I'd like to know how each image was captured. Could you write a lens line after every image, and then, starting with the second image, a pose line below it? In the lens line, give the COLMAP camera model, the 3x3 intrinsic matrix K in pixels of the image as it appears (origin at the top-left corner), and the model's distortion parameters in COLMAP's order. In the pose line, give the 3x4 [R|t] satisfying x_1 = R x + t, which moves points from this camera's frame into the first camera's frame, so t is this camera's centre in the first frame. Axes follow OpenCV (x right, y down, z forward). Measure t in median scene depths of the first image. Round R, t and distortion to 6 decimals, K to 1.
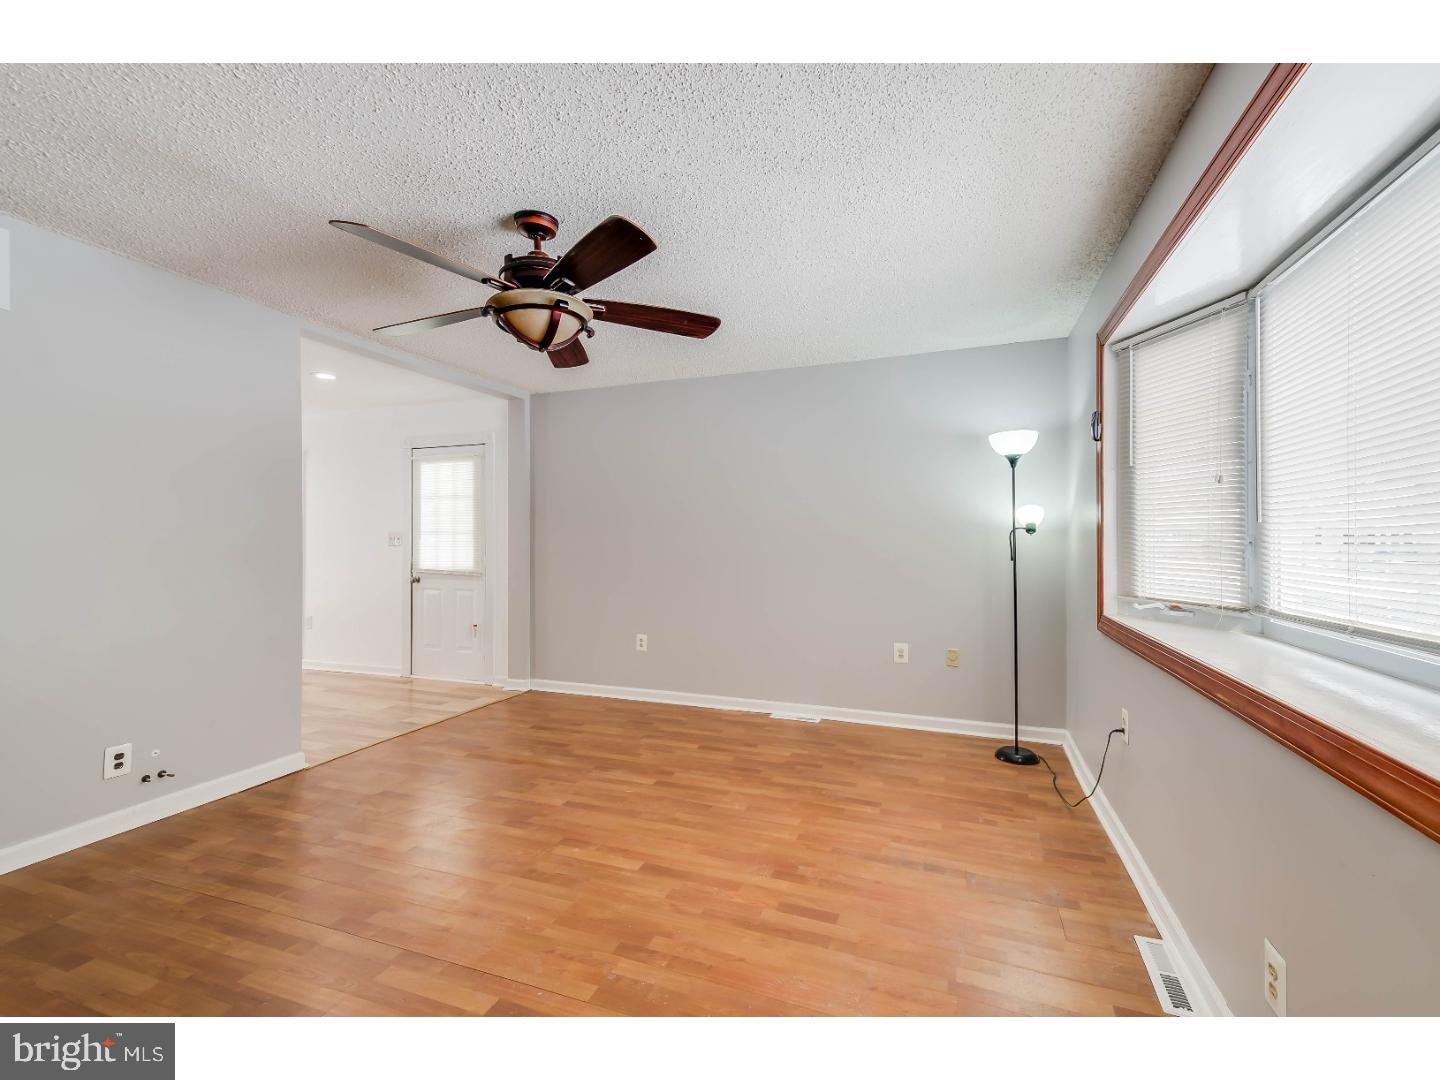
lens RADIAL K [[627.3, 0, 720.0], [0, 627.3, 540.0], [0, 0, 1]] dist [0.000195, -0.000118]
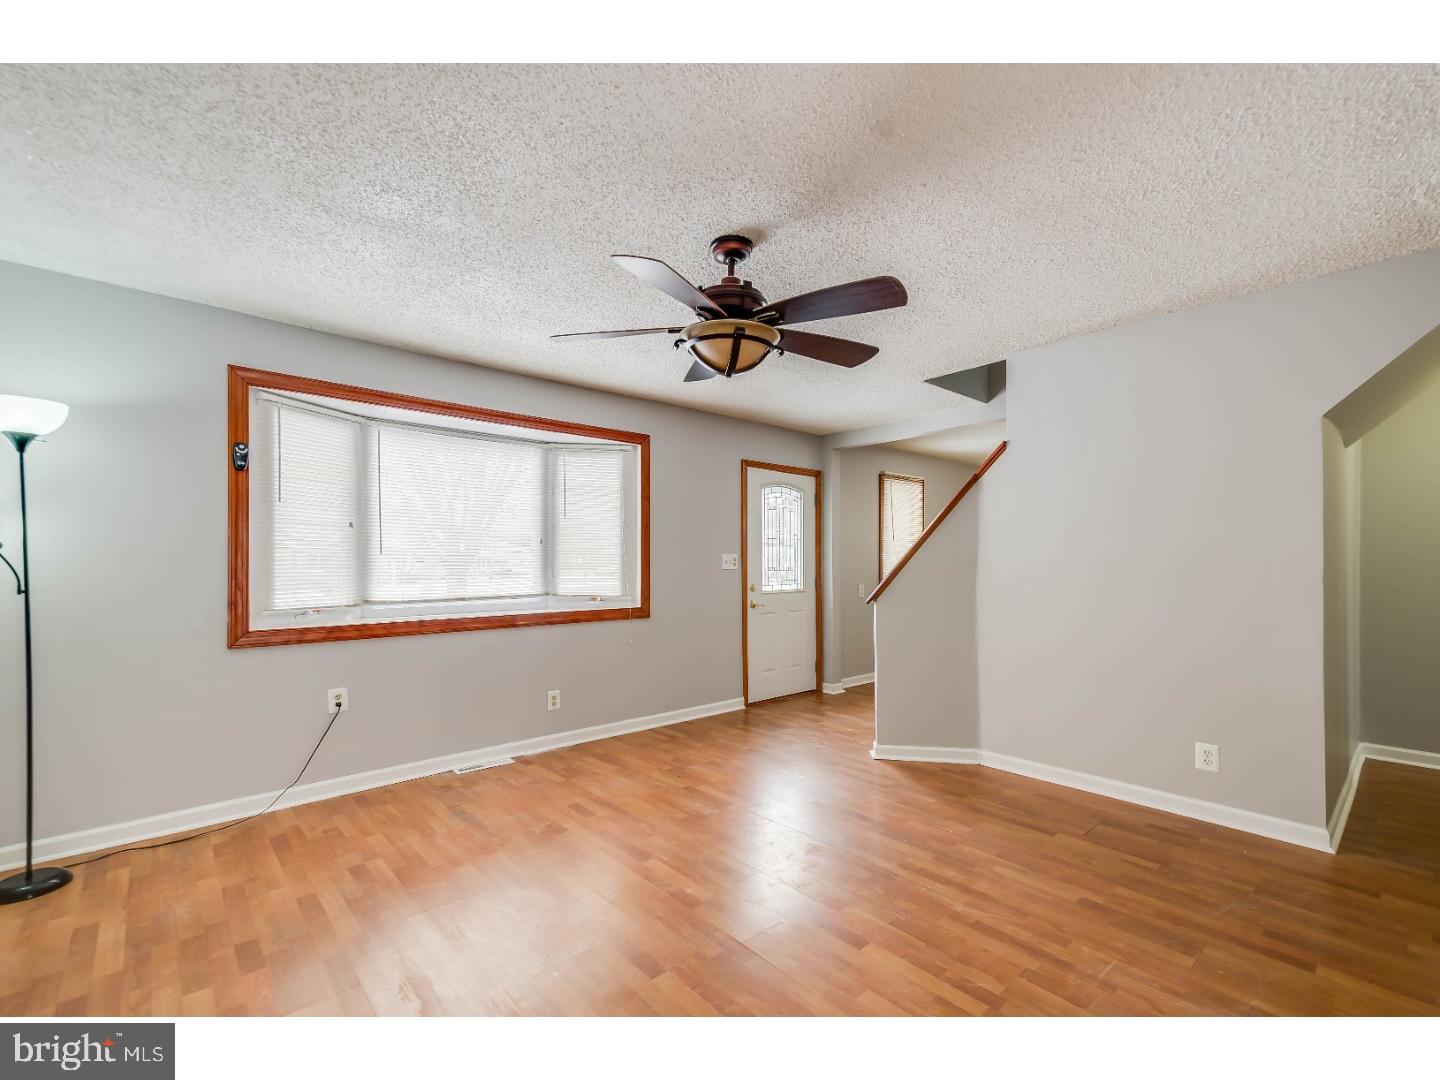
lens RADIAL K [[620.0, 0, 716.7], [0, 620.0, 563.5], [0, 0, 1]] dist [0.014337, 0.000004]
pose [[-0.888703, 0.000664, 0.458483, -0.648424], [-0.001293, 0.999991, -0.003956, 0.004233], [-0.458481, -0.004109, -0.888695, 1.690395]]
